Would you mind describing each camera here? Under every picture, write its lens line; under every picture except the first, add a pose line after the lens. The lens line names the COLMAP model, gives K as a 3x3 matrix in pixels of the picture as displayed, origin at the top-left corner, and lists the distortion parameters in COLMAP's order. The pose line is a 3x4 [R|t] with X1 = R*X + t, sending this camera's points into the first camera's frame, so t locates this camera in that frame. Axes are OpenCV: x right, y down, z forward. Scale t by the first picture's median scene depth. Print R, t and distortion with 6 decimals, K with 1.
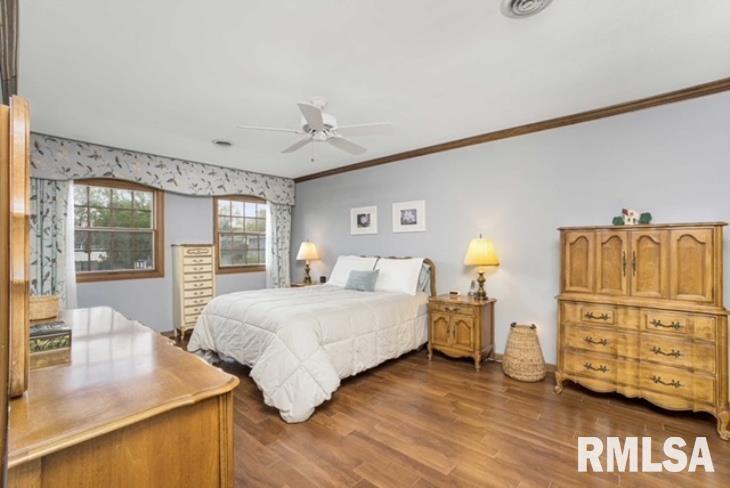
lens RADIAL K [[328.3, 0, 368.8], [0, 328.3, 244.9], [0, 0, 1]] dist [-0.026567, 0.002054]
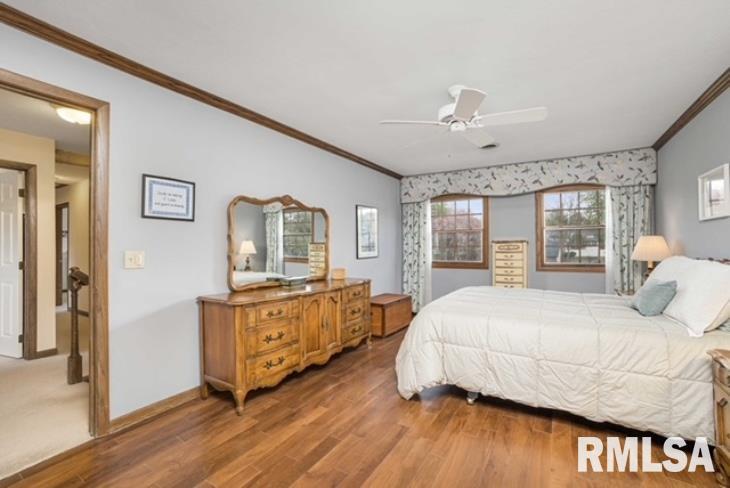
lens RADIAL K [[328.3, 0, 368.6], [0, 328.3, 243.6], [0, 0, 1]] dist [-0.026567, 0.002054]
pose [[0.175405, -0.014659, -0.984387, 0.431679], [0.003703, 0.999892, -0.014230, 0.020170], [0.984489, -0.001149, 0.175440, 0.346572]]
